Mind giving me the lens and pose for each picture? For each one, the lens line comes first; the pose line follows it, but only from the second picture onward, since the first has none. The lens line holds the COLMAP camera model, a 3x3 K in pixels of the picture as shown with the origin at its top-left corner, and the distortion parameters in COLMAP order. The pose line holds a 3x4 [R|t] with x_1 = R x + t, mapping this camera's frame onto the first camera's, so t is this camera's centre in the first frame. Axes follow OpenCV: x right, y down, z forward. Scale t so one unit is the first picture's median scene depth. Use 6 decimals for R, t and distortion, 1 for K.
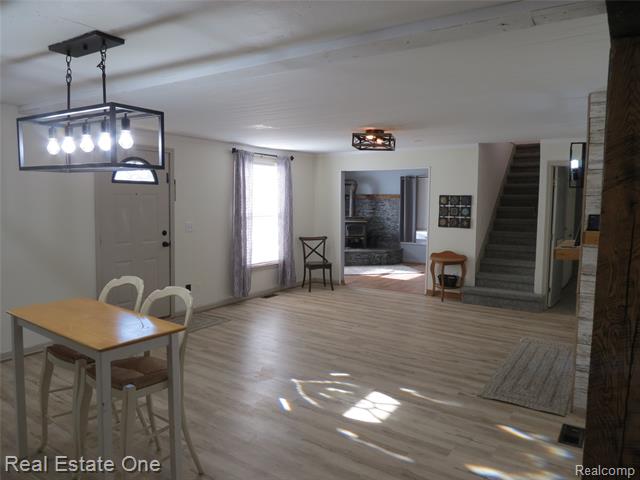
lens RADIAL K [[458.2, 0, 320.2], [0, 458.2, 238.2], [0, 0, 1]] dist [-0.034217, 0.014707]
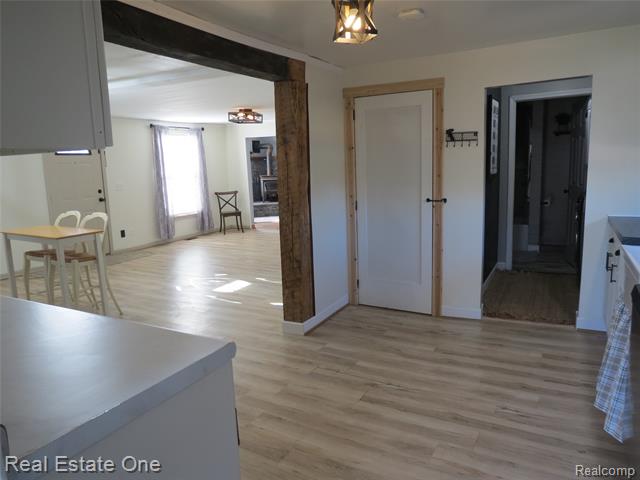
lens RADIAL K [[458.2, 0, 321.1], [0, 458.2, 240.6], [0, 0, 1]] dist [-0.034217, 0.014707]
pose [[0.994616, -0.056995, 0.086546, 0.150007], [0.049444, 0.994979, 0.087014, 0.040454], [-0.091070, -0.082266, 0.992441, -0.327770]]
